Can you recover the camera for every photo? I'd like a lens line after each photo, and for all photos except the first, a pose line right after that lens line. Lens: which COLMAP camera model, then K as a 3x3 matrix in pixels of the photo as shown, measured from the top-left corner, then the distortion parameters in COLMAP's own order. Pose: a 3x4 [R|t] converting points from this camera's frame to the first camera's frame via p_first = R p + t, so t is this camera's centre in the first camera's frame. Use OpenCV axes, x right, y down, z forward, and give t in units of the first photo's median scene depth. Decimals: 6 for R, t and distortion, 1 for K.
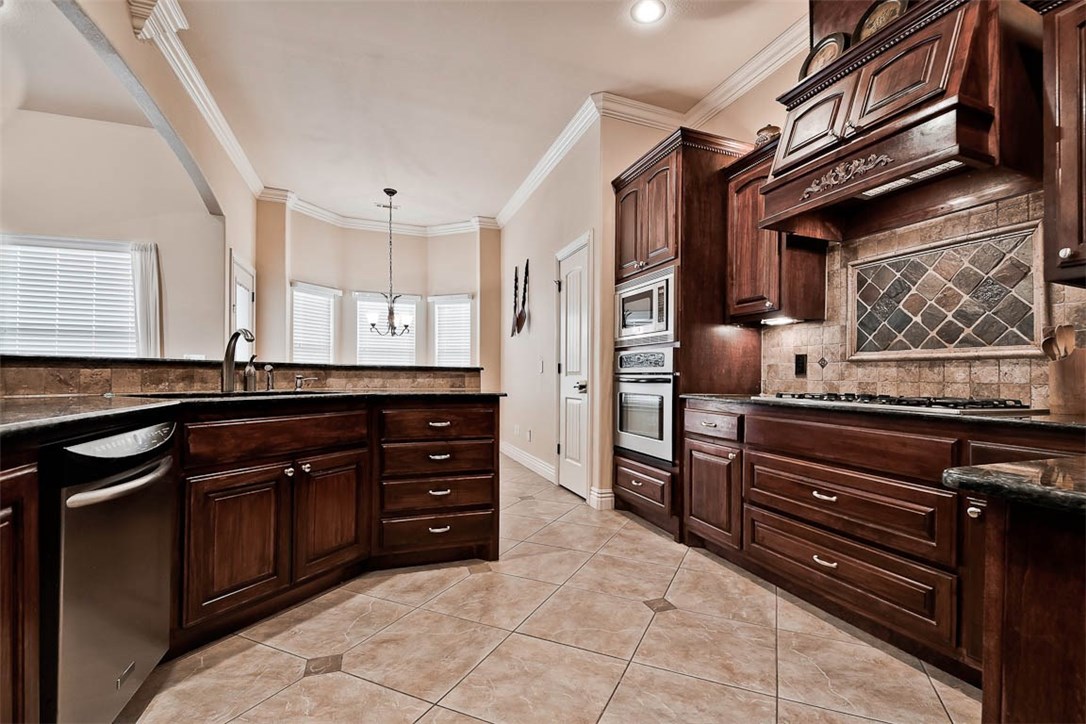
lens RADIAL K [[479.9, 0, 557.8], [0, 479.9, 392.7], [0, 0, 1]] dist [-0.013245, -0.000263]
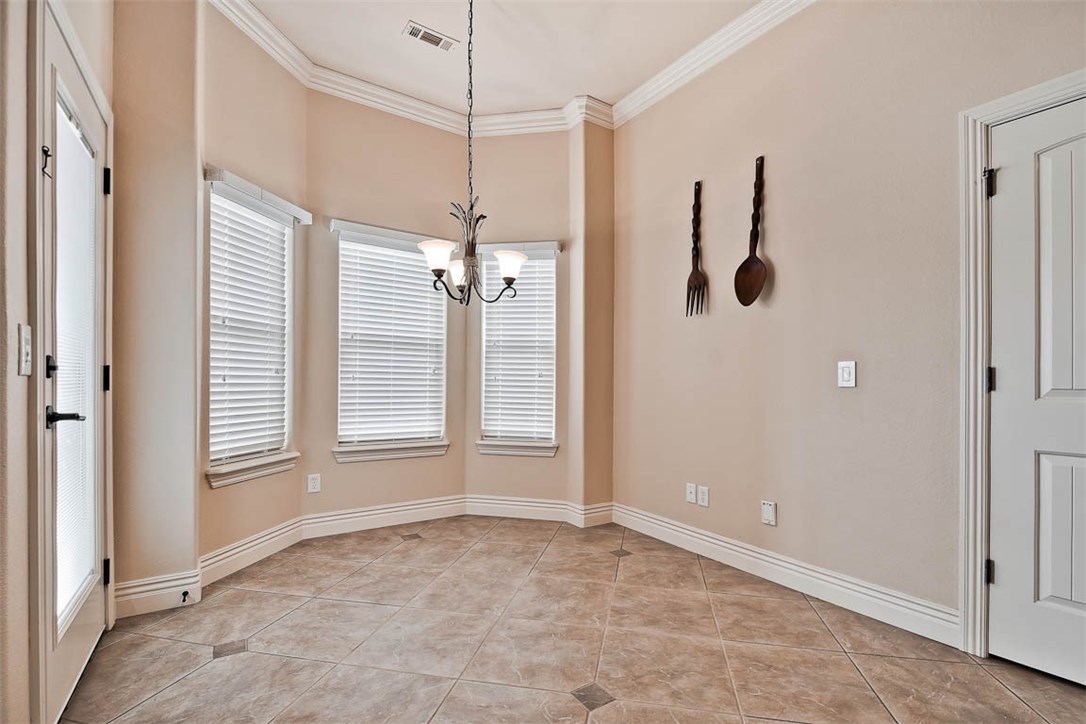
lens RADIAL K [[488.3, 0, 550.3], [0, 488.3, 387.1], [0, 0, 1]] dist [0.001546, -0.000427]
pose [[0.974471, -0.001661, 0.224507, -0.816781], [0.006967, 0.999715, -0.022846, -0.064177], [-0.224405, 0.023827, 0.974205, 1.172820]]
